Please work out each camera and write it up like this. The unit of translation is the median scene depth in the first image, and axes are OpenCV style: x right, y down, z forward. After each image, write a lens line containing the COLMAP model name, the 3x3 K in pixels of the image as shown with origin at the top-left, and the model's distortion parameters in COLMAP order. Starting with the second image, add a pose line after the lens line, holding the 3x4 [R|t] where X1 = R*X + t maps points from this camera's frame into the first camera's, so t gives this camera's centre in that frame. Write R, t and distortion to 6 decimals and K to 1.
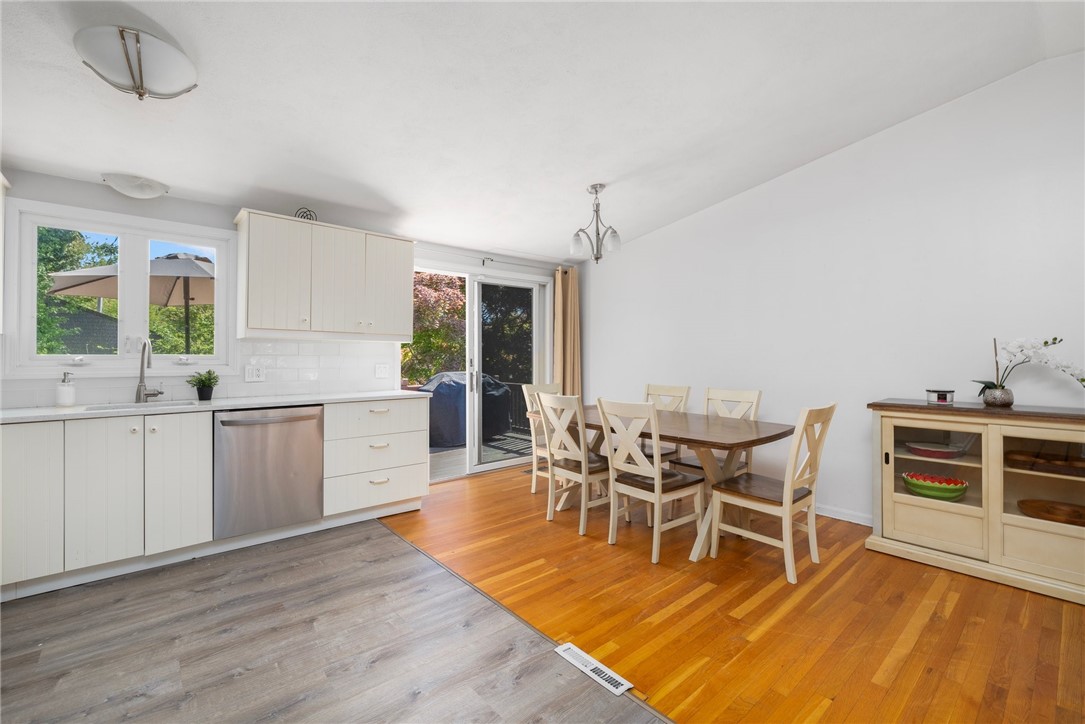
lens RADIAL K [[469.5, 0, 538.2], [0, 469.5, 356.5], [0, 0, 1]] dist [-0.000656, 0.001161]
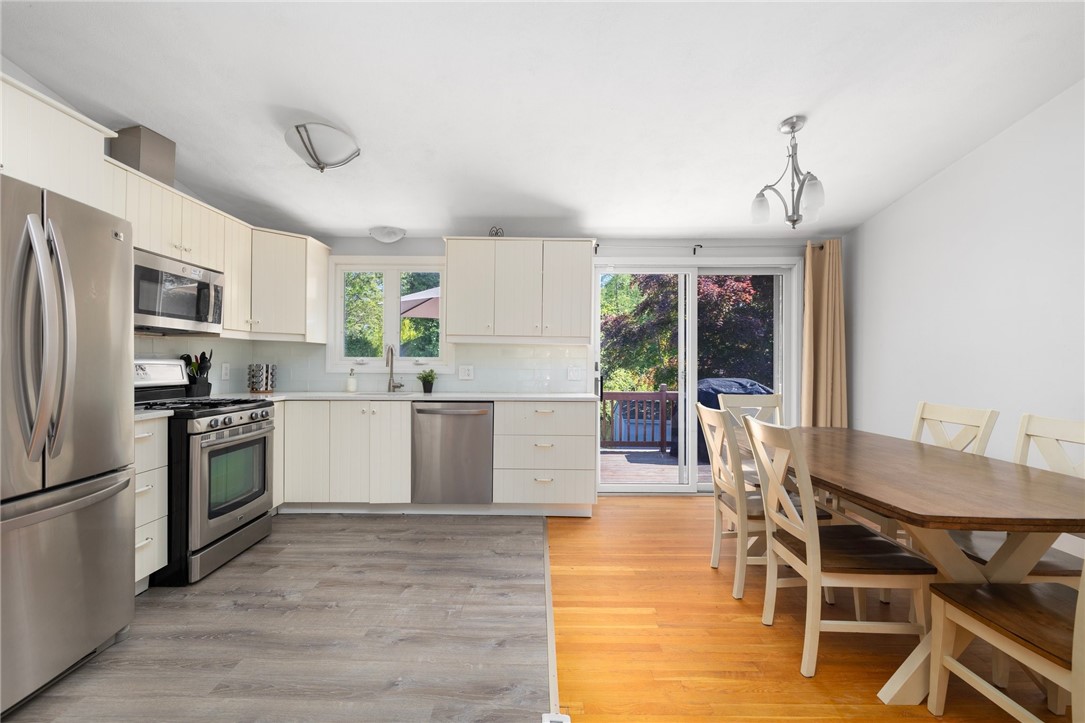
lens RADIAL K [[469.5, 0, 539.0], [0, 469.5, 363.5], [0, 0, 1]] dist [-0.000656, 0.001161]
pose [[0.752464, 0.006904, -0.658598, 0.406956], [-0.004918, 0.999976, 0.004864, 0.007202], [0.658615, -0.000421, 0.752480, 0.275397]]
